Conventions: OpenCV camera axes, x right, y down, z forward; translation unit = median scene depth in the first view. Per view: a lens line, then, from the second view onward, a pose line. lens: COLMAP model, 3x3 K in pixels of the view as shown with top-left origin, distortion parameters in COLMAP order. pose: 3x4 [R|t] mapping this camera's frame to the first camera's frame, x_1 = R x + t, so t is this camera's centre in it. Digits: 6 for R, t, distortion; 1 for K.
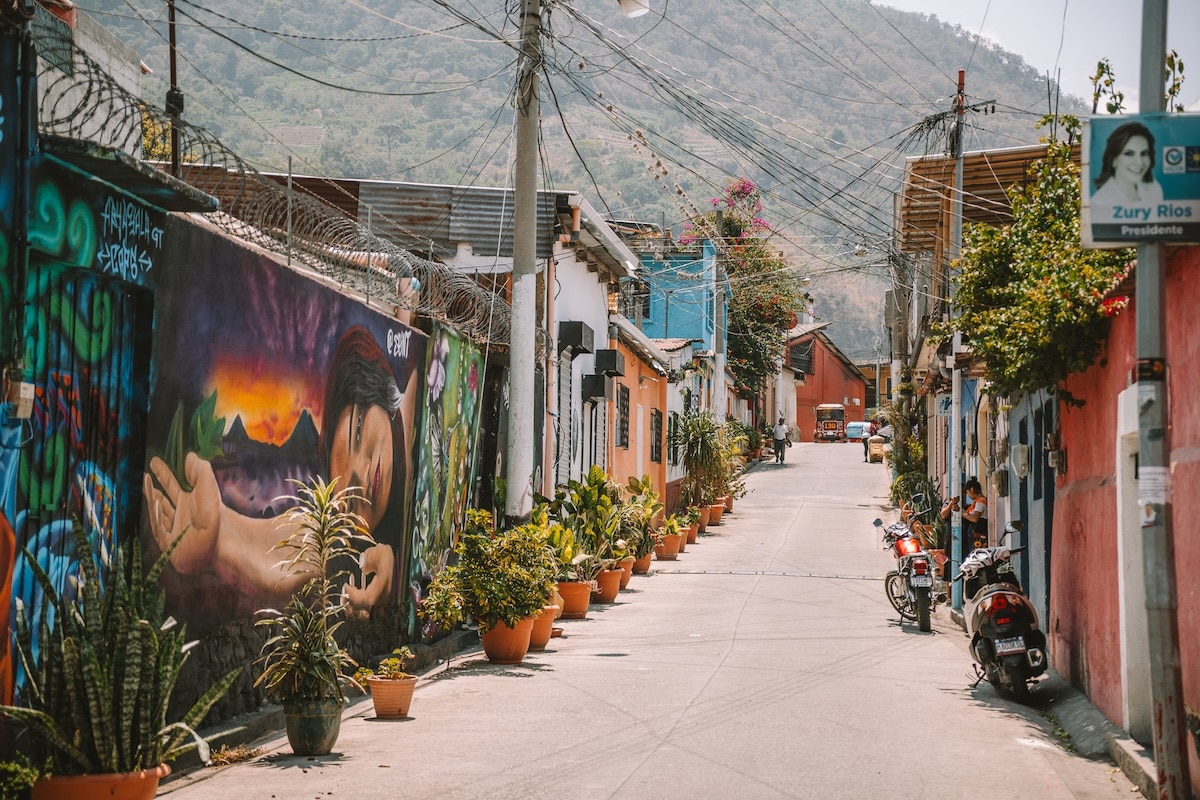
lens RADIAL K [[2195.3, 0, 595.9], [0, 2195.3, 399.3], [0, 0, 1]] dist [0.754664, 0.000000]
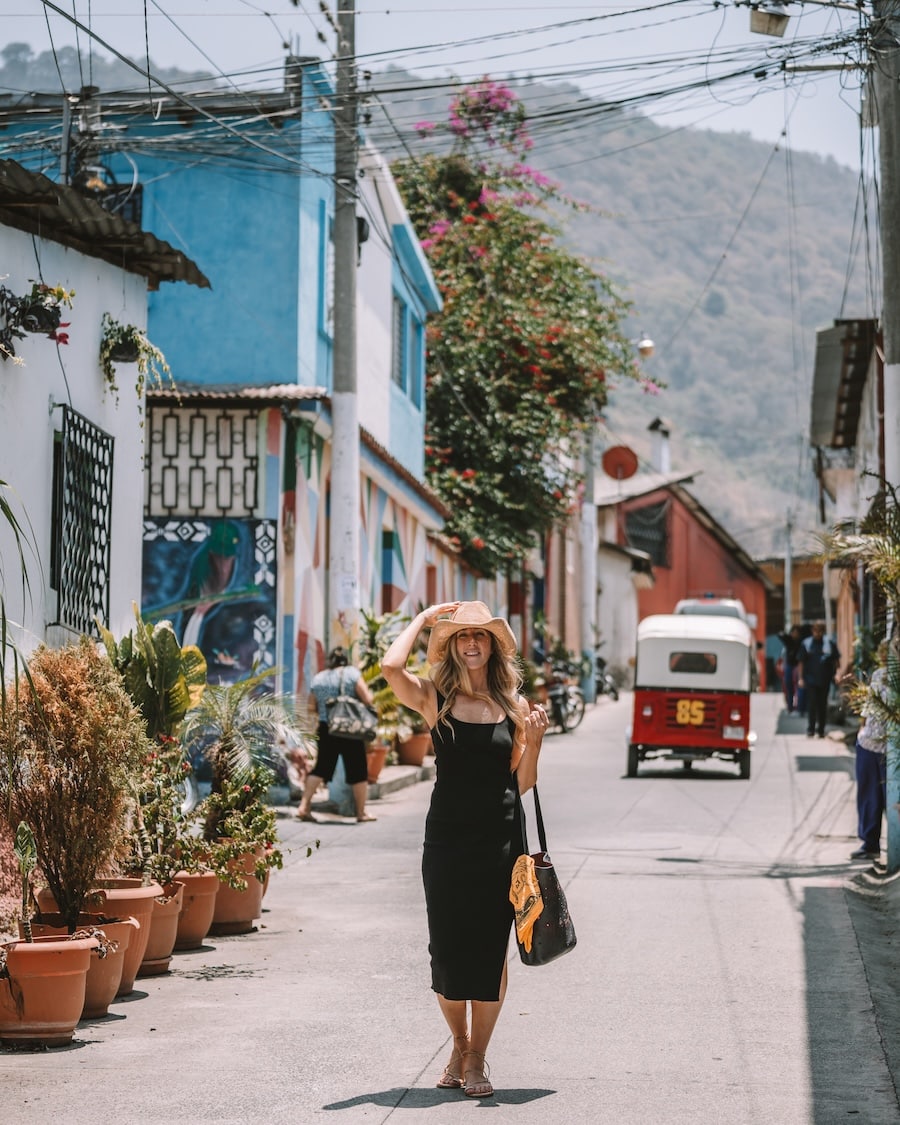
lens RADIAL K [[2484.5, 0, 446.2], [0, 2484.5, 565.3], [0, 0, 1]] dist [-0.088886, 0.000000]
pose [[0.999986, -0.004562, -0.002697, 0.046090], [0.004445, 0.999105, -0.042069, 0.012850], [0.002886, 0.042057, 0.999111, 0.404418]]
